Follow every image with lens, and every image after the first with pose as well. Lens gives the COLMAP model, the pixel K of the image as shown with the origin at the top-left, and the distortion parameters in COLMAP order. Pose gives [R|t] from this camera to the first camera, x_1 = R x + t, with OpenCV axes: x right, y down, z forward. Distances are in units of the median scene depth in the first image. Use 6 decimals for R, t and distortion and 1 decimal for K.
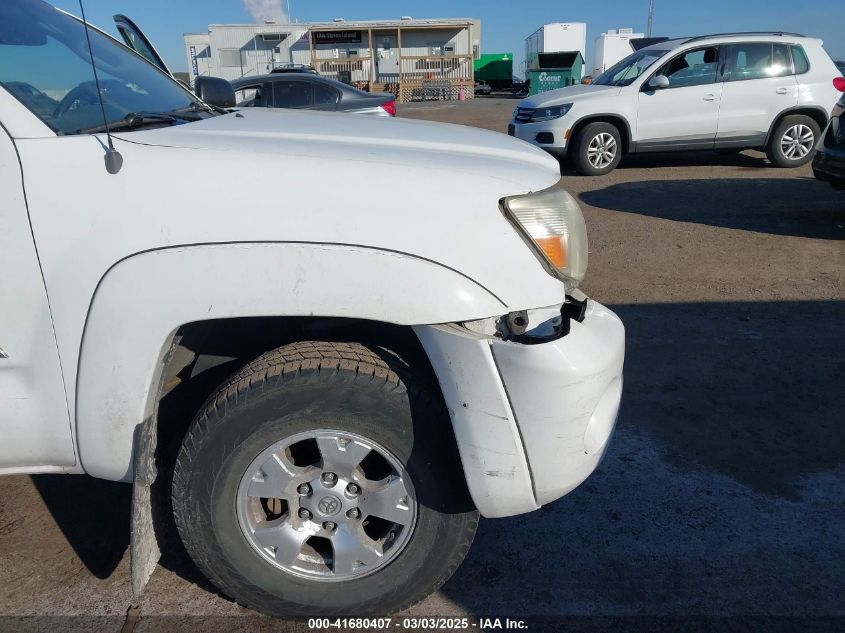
lens RADIAL K [[673.2, 0, 421.1], [0, 673.2, 316.5], [0, 0, 1]] dist [-0.001554, 0.007712]
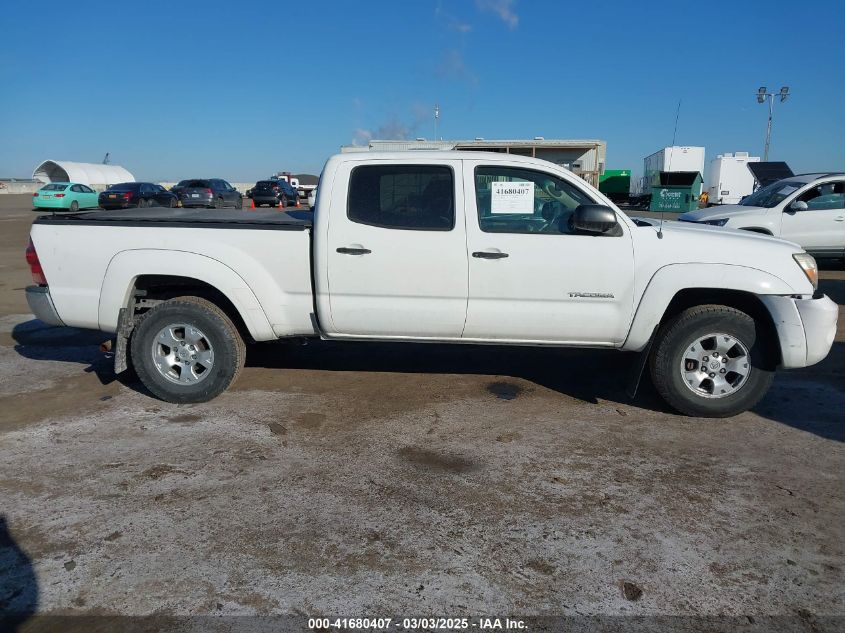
lens RADIAL K [[673.2, 0, 400.1], [0, 673.2, 324.6], [0, 0, 1]] dist [-0.001554, 0.007712]
pose [[0.986548, 0.066869, -0.149169, -0.222203], [-0.086077, 0.988255, -0.126265, 0.128268], [0.138974, 0.137406, 0.980717, -0.409066]]
